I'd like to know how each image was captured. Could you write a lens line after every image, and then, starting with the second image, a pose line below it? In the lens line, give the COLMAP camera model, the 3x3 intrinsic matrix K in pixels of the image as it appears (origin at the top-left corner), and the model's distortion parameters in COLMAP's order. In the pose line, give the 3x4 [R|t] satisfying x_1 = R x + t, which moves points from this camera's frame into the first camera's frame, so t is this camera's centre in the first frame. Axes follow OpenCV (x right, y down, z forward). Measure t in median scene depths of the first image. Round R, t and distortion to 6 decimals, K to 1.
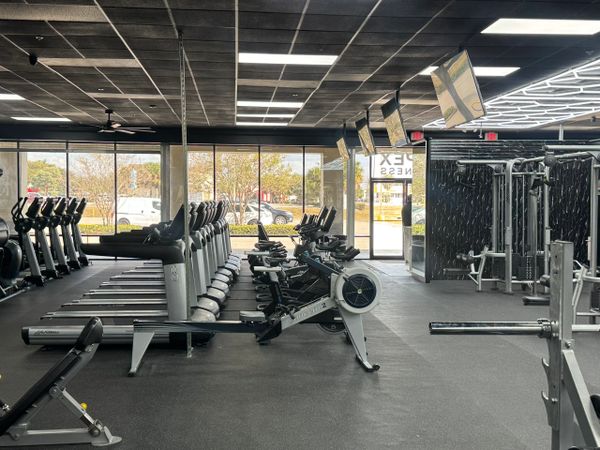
lens RADIAL K [[731.3, 0, 299.5], [0, 731.3, 224.8], [0, 0, 1]] dist [-0.010194, 0.000000]
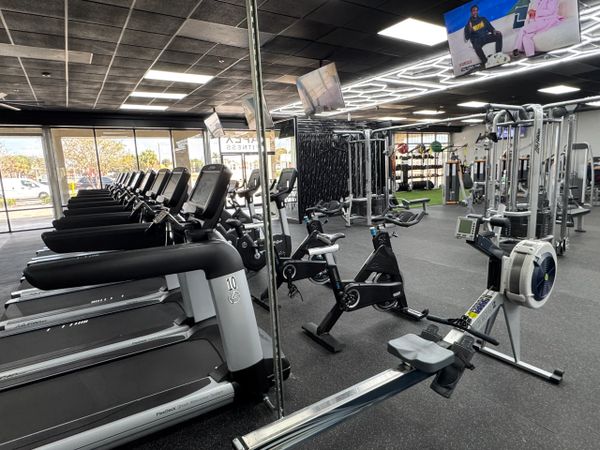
lens RADIAL K [[361.3, 0, 302.5], [0, 361.3, 225.8], [0, 0, 1]] dist [-0.002229, 0.001471]
pose [[0.879608, -0.128802, 0.457929, -0.151012], [0.071759, 0.987557, 0.139932, -0.013740], [-0.470255, -0.090224, 0.877906, 0.429759]]
